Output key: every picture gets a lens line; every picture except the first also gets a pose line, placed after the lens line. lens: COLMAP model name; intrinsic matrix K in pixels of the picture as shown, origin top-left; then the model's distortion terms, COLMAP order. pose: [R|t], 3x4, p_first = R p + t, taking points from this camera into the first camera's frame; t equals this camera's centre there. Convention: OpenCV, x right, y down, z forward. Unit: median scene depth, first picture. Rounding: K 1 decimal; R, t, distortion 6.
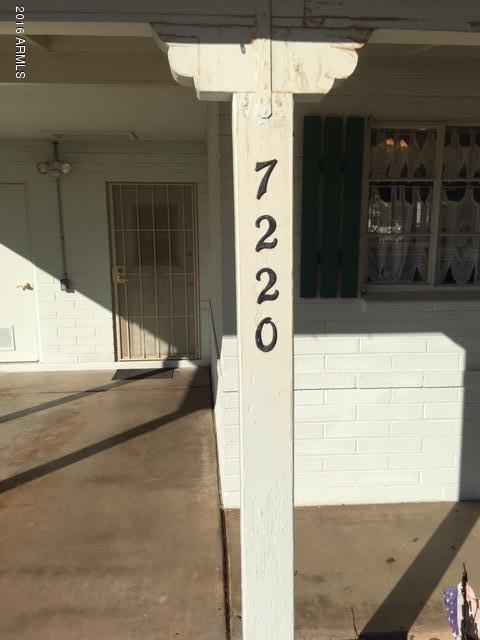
lens RADIAL K [[549.7, 0, 249.3], [0, 549.7, 319.2], [0, 0, 1]] dist [0.085629, -0.118208]
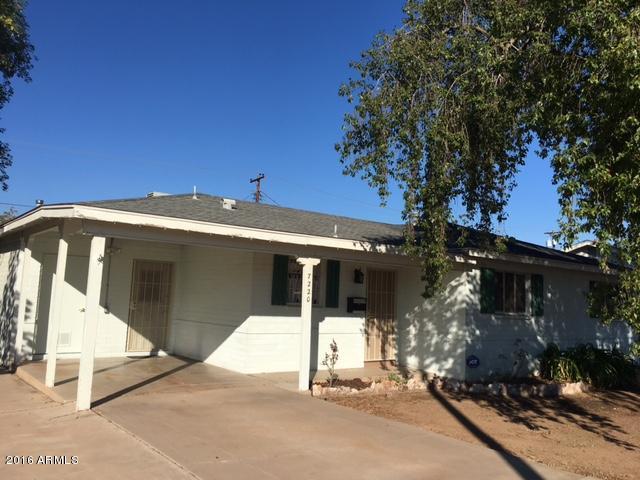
lens RADIAL K [[549.7, 0, 320.1], [0, 549.7, 231.9], [0, 0, 1]] dist [0.085629, -0.118208]
pose [[0.842754, 0.103498, 0.528256, -0.741891], [0.045841, 0.963979, -0.262000, 0.214217], [-0.536343, 0.245017, 0.807652, -0.998447]]
